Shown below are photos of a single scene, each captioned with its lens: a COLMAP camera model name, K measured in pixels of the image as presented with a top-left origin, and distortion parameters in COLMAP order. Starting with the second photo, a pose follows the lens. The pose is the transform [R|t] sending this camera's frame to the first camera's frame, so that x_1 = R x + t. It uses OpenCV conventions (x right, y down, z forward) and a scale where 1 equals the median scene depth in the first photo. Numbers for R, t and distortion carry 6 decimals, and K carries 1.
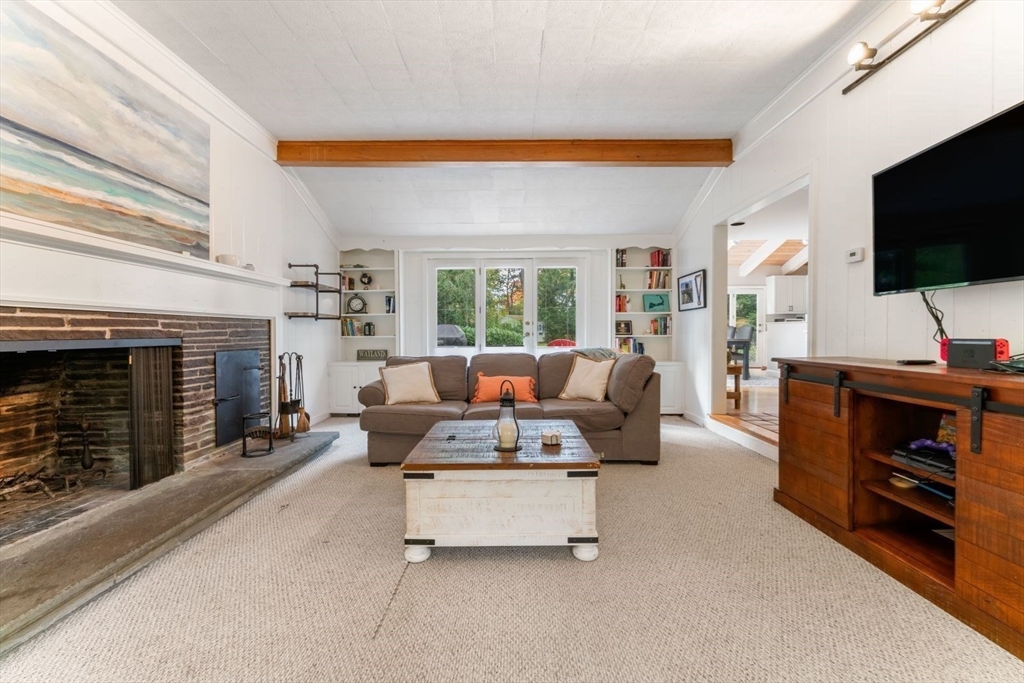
lens RADIAL K [[415.0, 0, 509.1], [0, 415.0, 339.9], [0, 0, 1]] dist [0.000142, 0.000474]
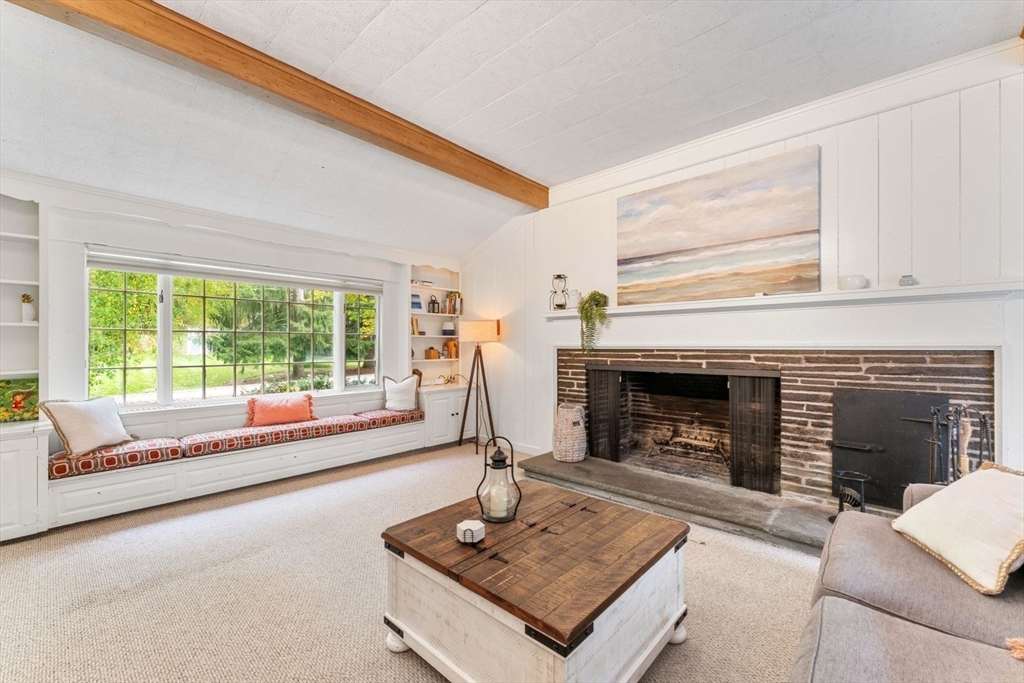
lens RADIAL K [[415.0, 0, 511.3], [0, 415.0, 346.0], [0, 0, 1]] dist [0.000142, 0.000474]
pose [[-0.662780, 0.006161, -0.748789, 0.467692], [-0.009778, 0.999810, 0.016881, -0.080230], [0.748751, 0.018510, -0.662593, 1.192097]]
